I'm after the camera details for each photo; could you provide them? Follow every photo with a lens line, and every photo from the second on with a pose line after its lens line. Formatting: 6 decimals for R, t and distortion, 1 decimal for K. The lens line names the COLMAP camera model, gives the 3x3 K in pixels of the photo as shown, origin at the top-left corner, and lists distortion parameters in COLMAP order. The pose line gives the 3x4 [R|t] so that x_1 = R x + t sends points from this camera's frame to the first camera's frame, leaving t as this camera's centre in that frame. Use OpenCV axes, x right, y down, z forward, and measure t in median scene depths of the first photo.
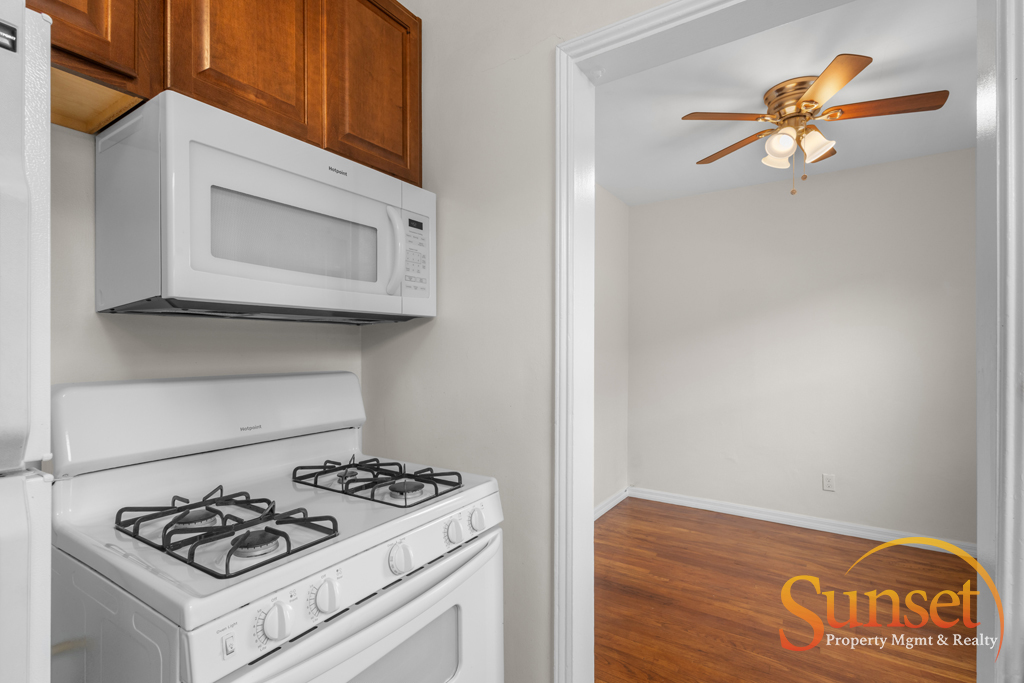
lens RADIAL K [[482.1, 0, 509.3], [0, 482.1, 347.0], [0, 0, 1]] dist [0.000647, -0.000144]
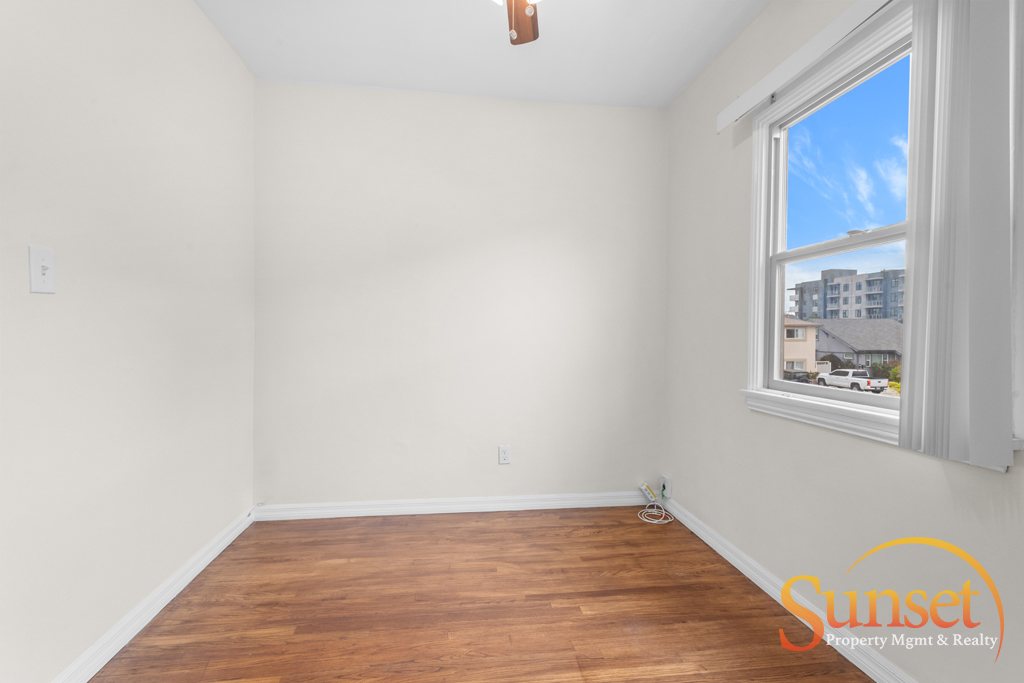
lens RADIAL K [[482.1, 0, 509.8], [0, 482.1, 340.0], [0, 0, 1]] dist [0.000647, -0.000144]
pose [[0.767679, -0.010452, 0.640749, 0.122327], [-0.006269, 0.999697, 0.023818, 0.057114], [-0.640803, -0.022302, 0.767381, 0.356205]]
